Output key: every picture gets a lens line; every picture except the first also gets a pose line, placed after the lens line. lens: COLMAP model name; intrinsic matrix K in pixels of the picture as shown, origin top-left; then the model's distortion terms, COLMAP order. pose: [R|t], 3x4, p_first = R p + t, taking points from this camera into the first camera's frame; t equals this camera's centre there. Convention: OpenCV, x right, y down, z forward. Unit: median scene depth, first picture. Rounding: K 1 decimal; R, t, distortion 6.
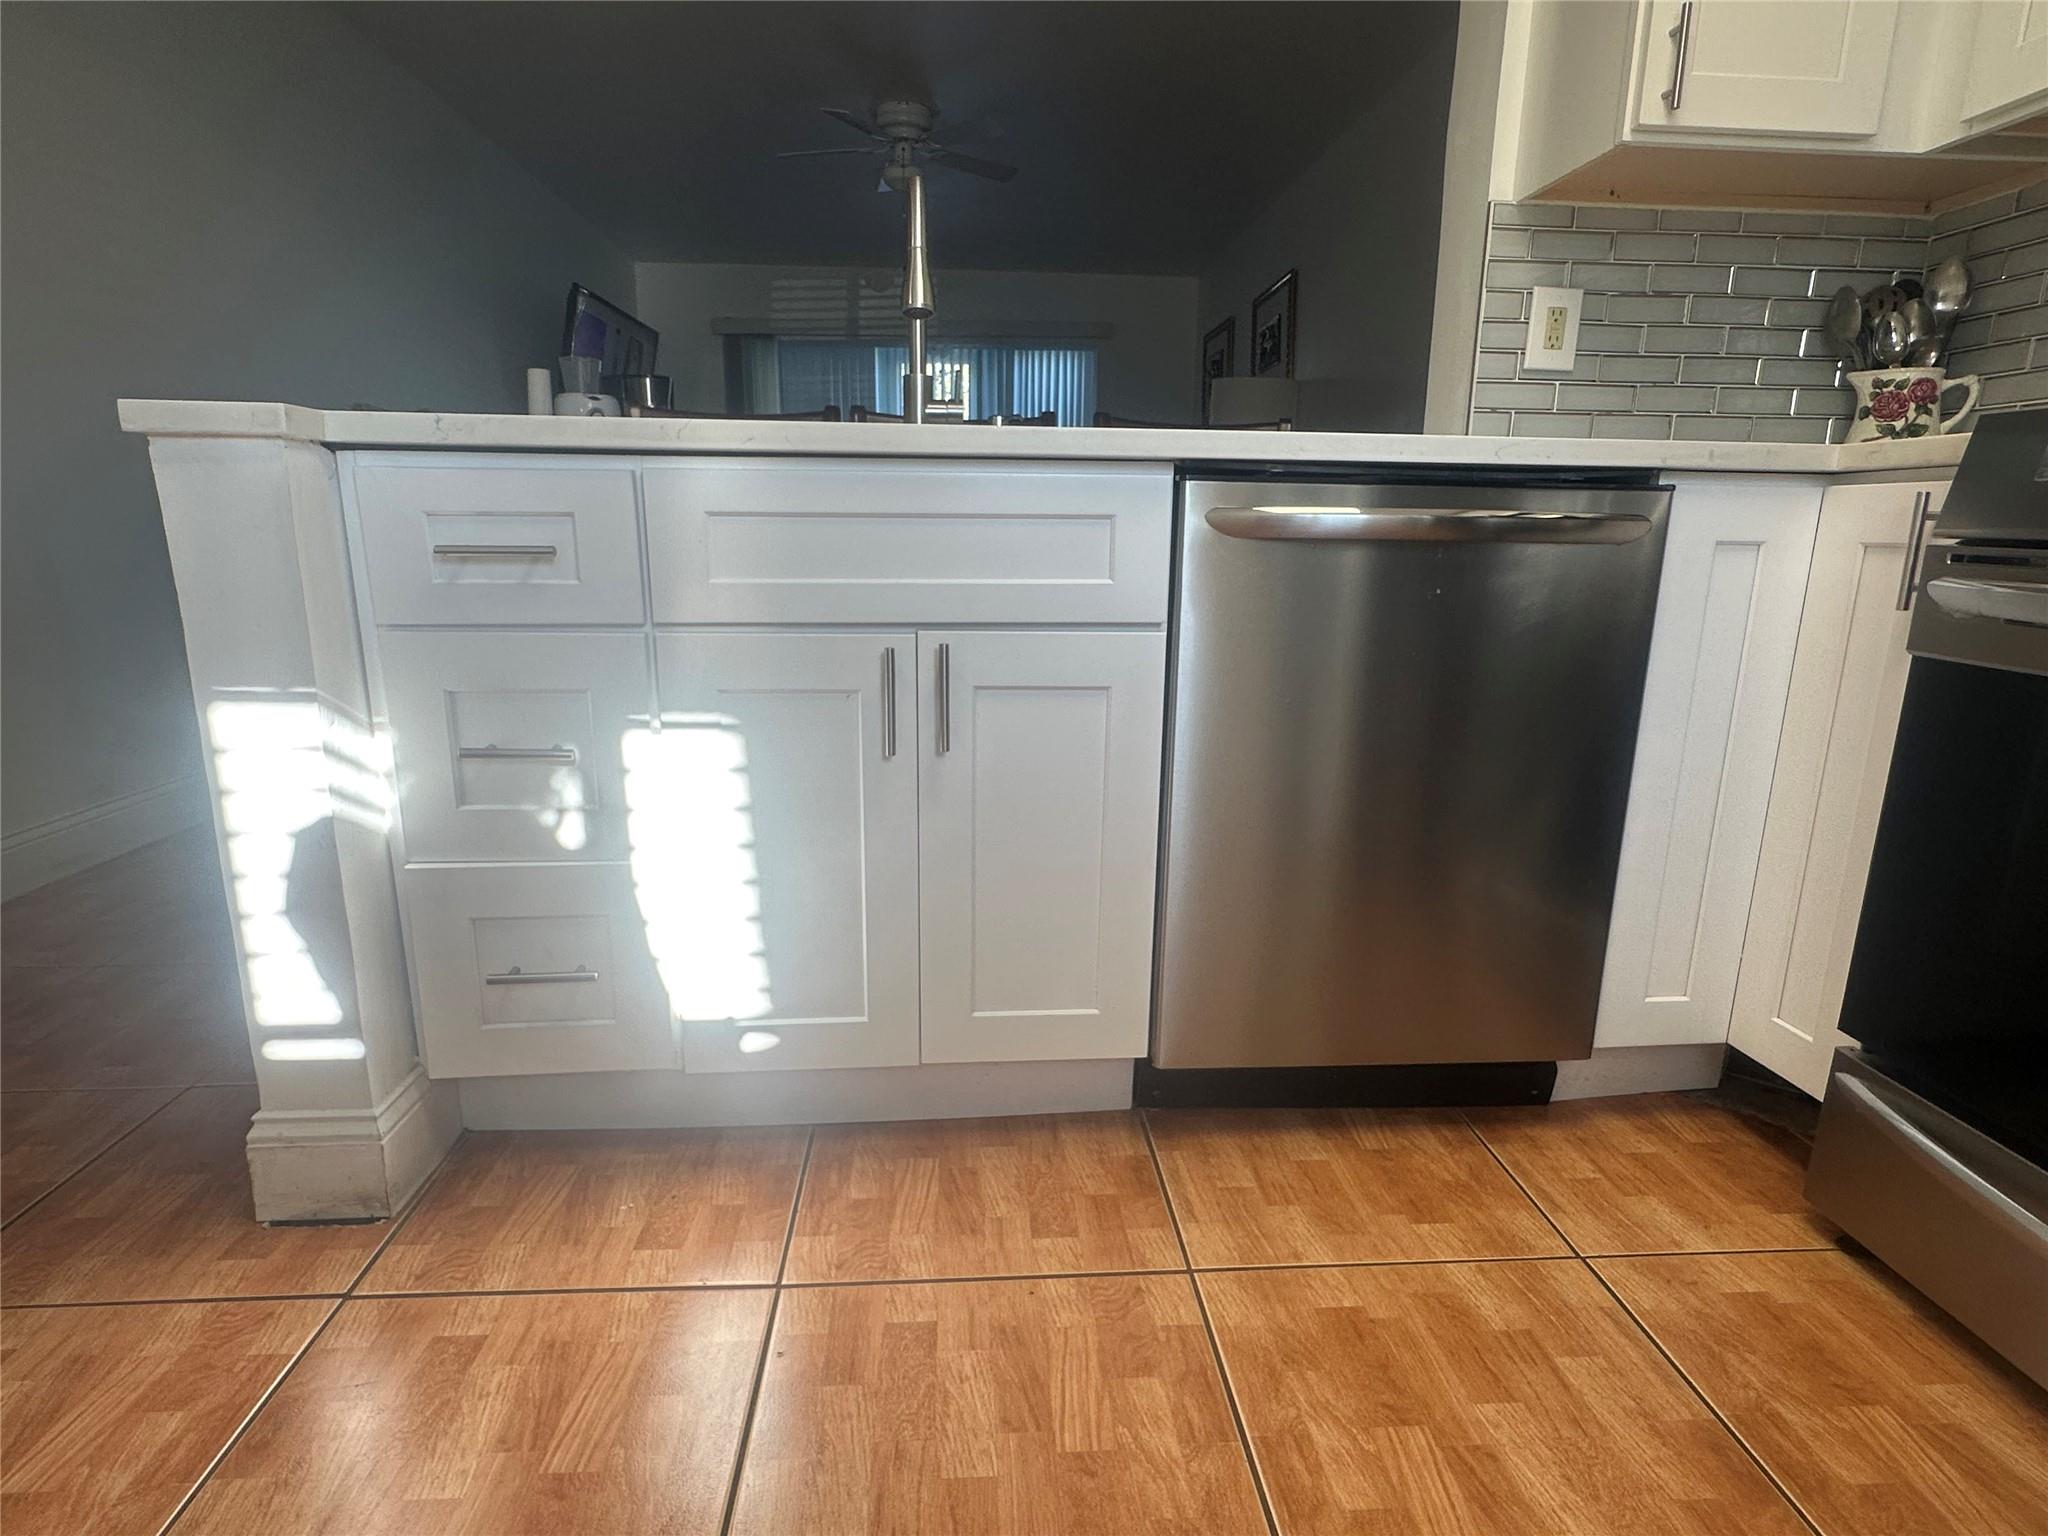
lens RADIAL K [[1071.6, 0, 1022.0], [0, 1071.6, 782.3], [0, 0, 1]] dist [-0.004019, 0.001398]
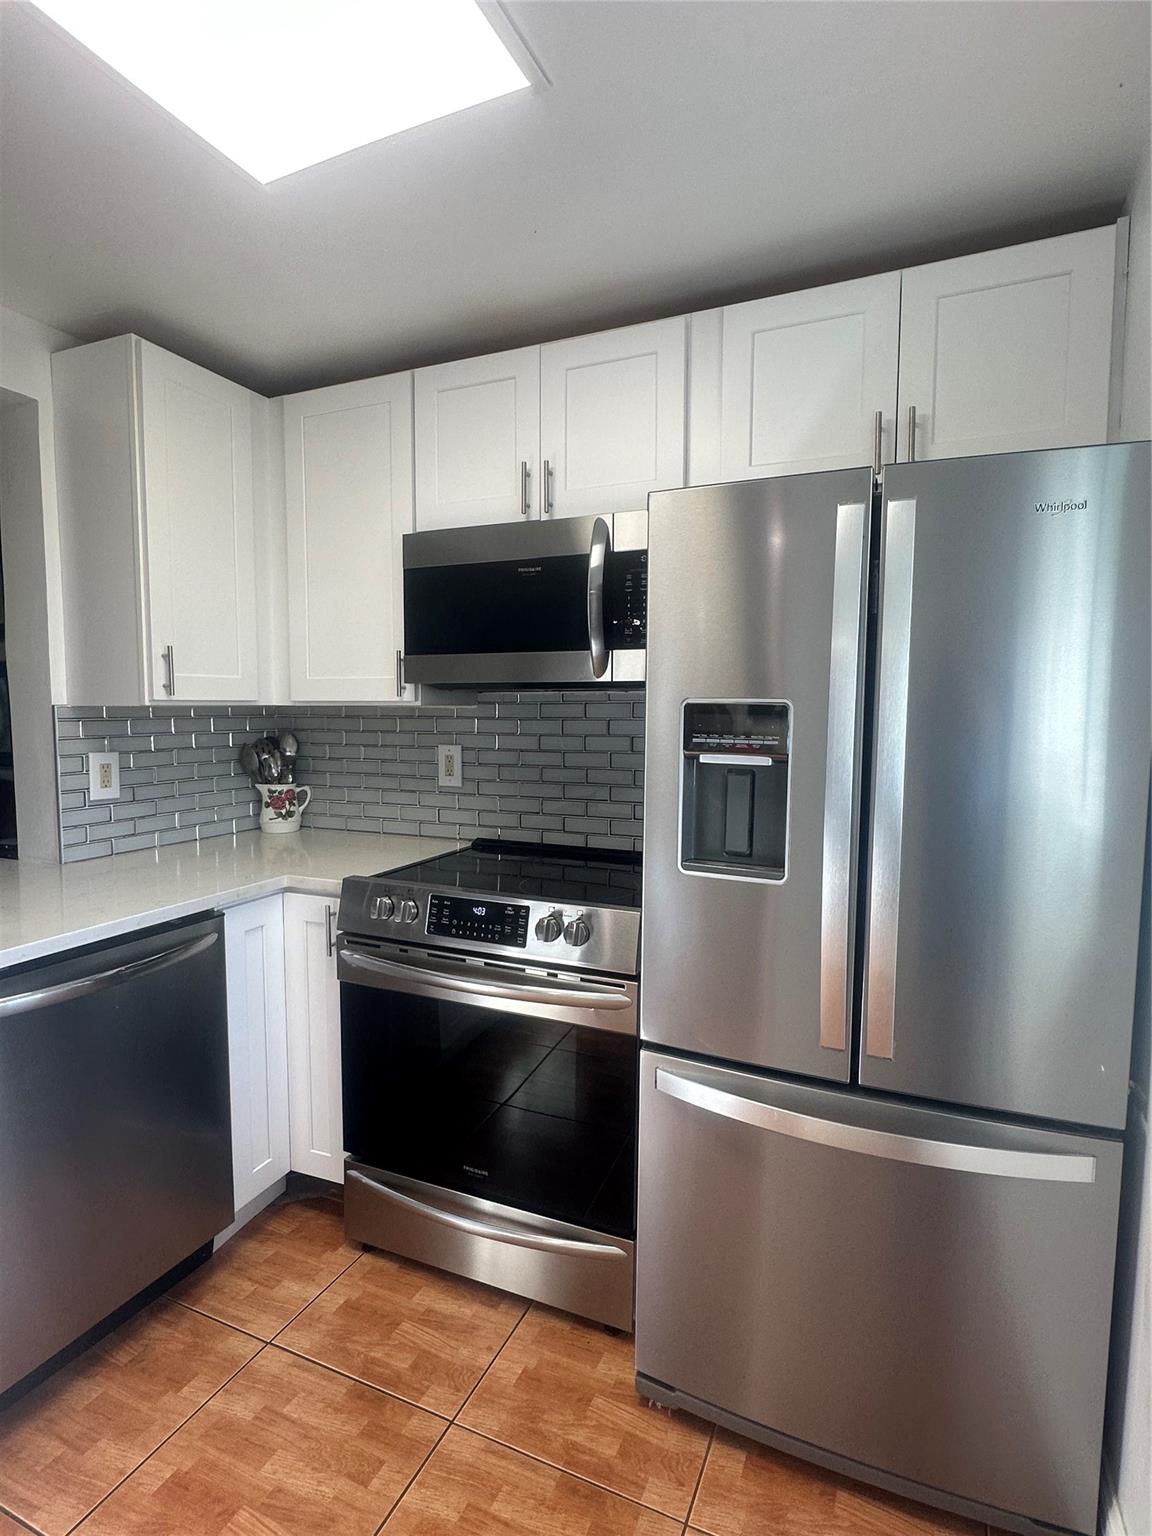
lens RADIAL K [[803.7, 0, 571.0], [0, 803.7, 769.1], [0, 0, 1]] dist [-0.004019, 0.001398]
pose [[0.467062, -0.076291, 0.880927, -0.334420], [0.208571, 0.977664, -0.025915, -0.336160], [-0.859274, 0.195840, 0.472542, -0.260787]]
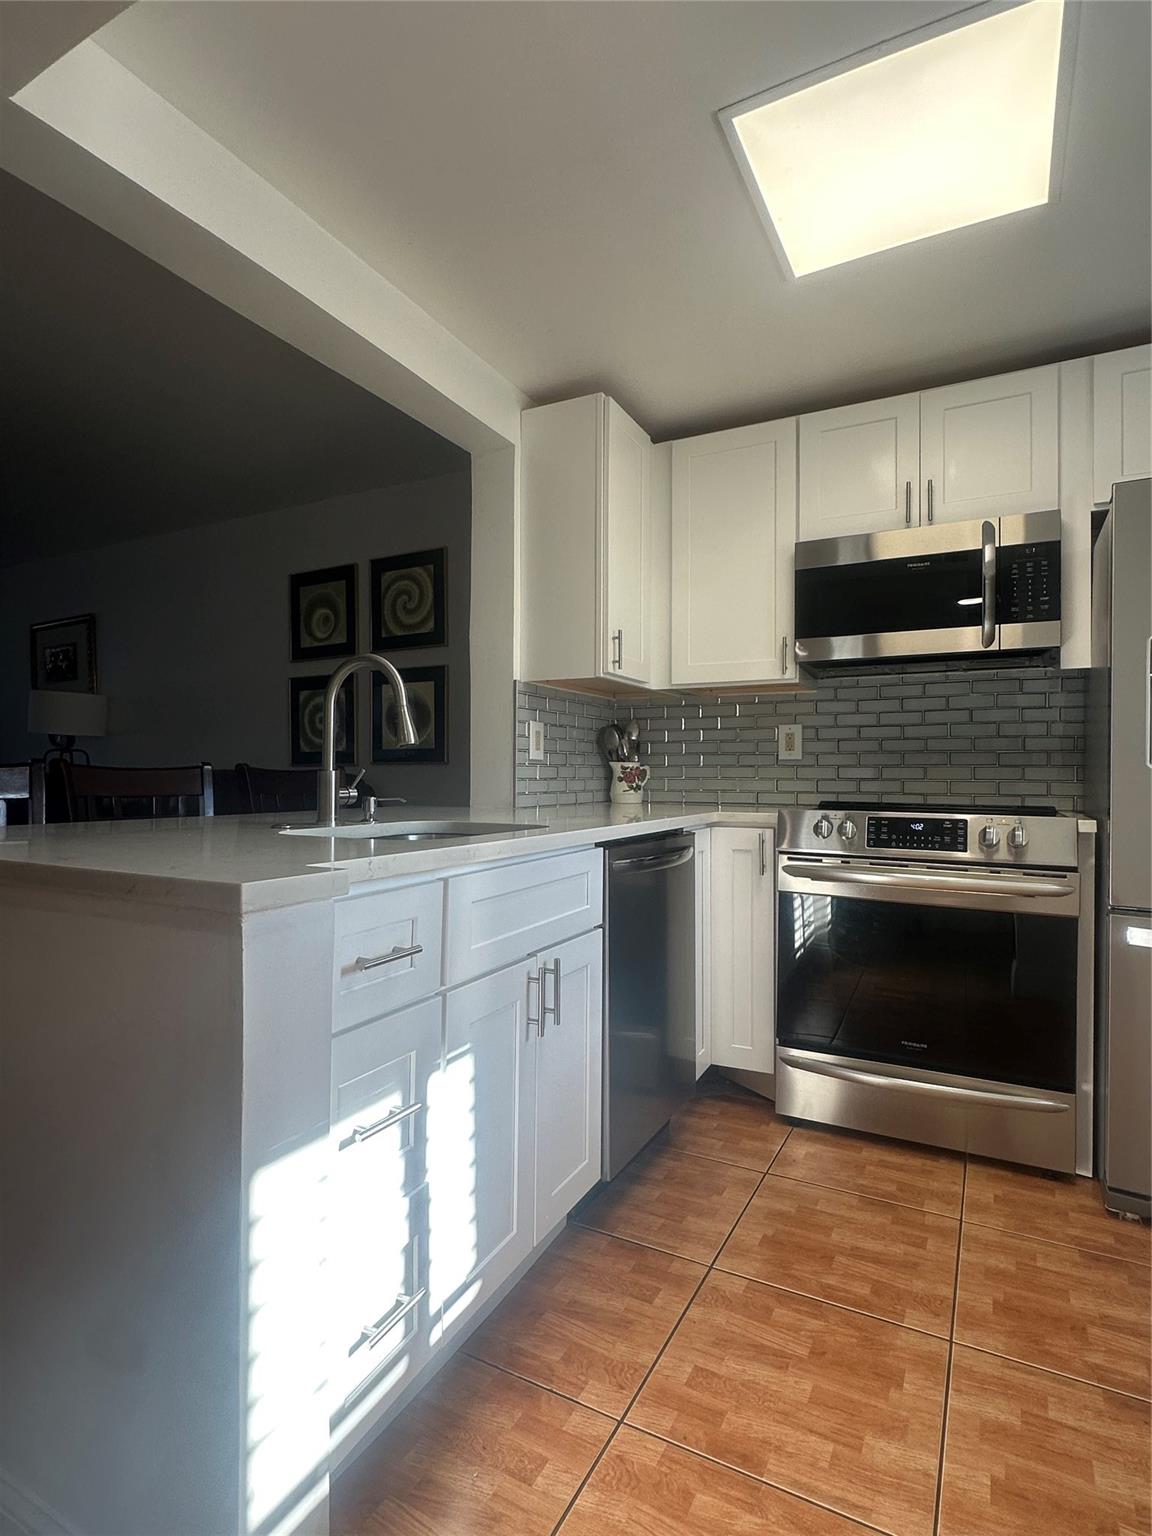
lens RADIAL K [[803.7, 0, 568.7], [0, 803.7, 768.4], [0, 0, 1]] dist [-0.004019, 0.001398]
pose [[0.528249, -0.002029, 0.849087, -1.009169], [0.199449, 0.972314, -0.121761, -0.234042], [-0.825332, 0.233669, 0.514029, 0.244011]]
